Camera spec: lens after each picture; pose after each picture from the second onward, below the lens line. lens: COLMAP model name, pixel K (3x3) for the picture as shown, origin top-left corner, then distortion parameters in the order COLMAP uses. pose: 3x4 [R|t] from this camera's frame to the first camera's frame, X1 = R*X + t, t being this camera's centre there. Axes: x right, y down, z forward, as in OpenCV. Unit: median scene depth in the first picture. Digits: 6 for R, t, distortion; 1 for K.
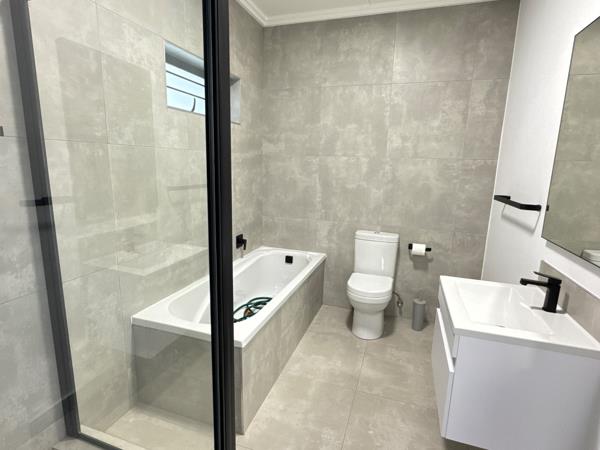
lens RADIAL K [[320.7, 0, 298.5], [0, 320.7, 225.6], [0, 0, 1]] dist [0.003536, 0.000795]
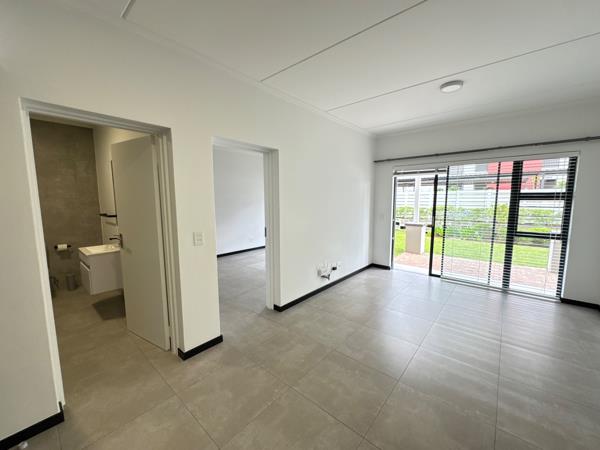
lens RADIAL K [[242.7, 0, 299.3], [0, 242.7, 226.8], [0, 0, 1]] dist [-0.002155, -0.000084]
pose [[0.369761, -0.129638, 0.920039, -0.393717], [0.185165, 0.980637, 0.063759, 0.126603], [-0.910490, 0.146783, 0.386605, -0.803981]]
